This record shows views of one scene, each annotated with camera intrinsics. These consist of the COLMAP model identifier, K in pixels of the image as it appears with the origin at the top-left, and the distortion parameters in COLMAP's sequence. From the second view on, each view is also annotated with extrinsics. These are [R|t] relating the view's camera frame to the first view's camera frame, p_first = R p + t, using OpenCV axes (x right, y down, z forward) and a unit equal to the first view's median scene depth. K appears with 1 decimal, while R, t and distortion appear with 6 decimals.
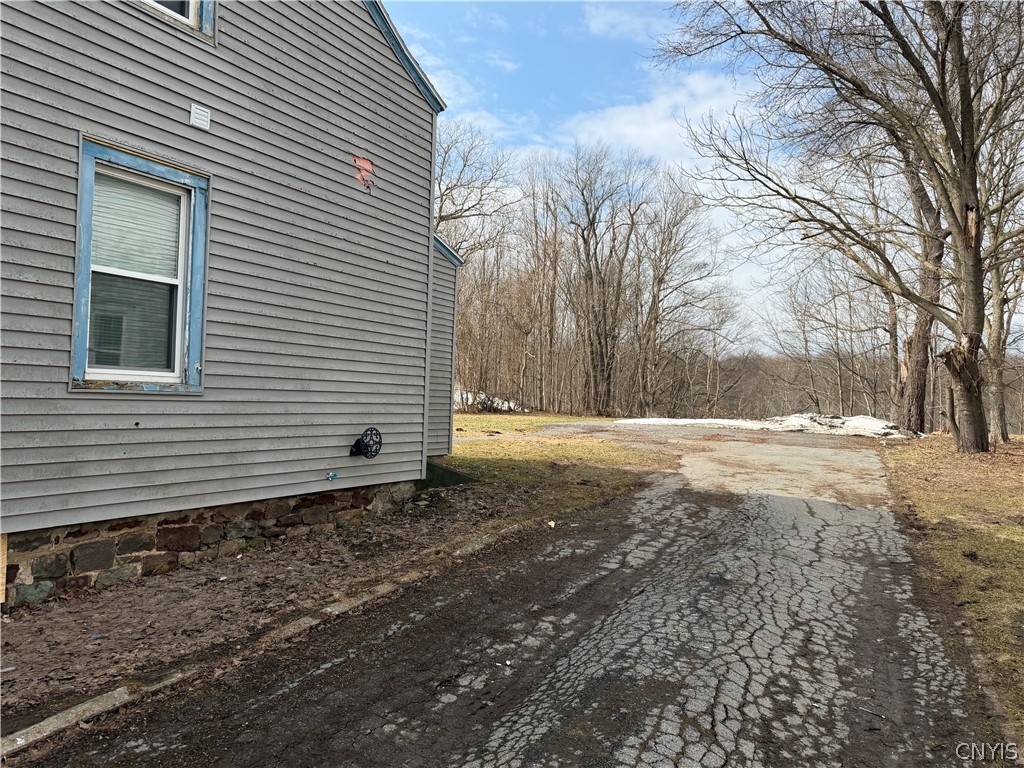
lens RADIAL K [[718.0, 0, 512.0], [0, 718.0, 384.0], [0, 0, 1]] dist [0.067317, -0.076231]
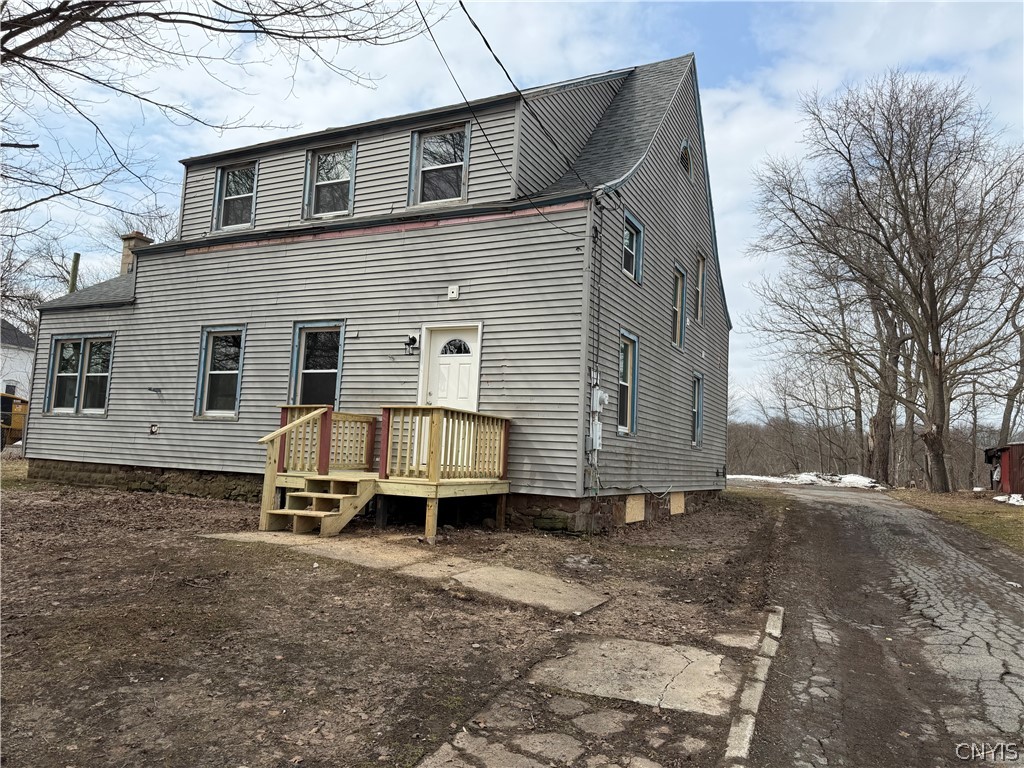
lens RADIAL K [[718.0, 0, 512.0], [0, 718.0, 384.0], [0, 0, 1]] dist [0.067317, -0.076231]
pose [[0.997350, 0.024140, 0.068635, -0.150349], [-0.018193, 0.996131, -0.085978, 0.001559], [-0.070445, 0.084501, 0.993930, -0.197493]]
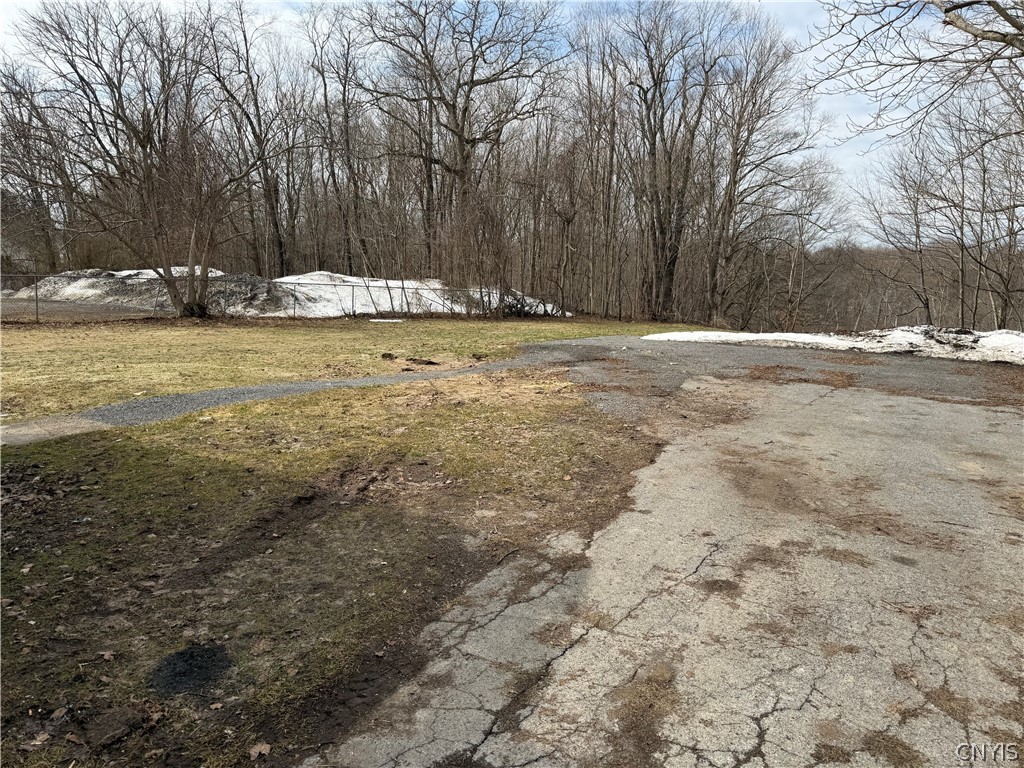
lens RADIAL K [[716.1, 0, 539.6], [0, 716.1, 382.2], [0, 0, 1]] dist [0.032419, -0.001638]
pose [[0.996727, 0.006074, -0.080608, 0.057542], [0.005340, 0.990046, 0.140640, -0.002914], [0.080660, -0.140610, 0.986774, 0.161023]]
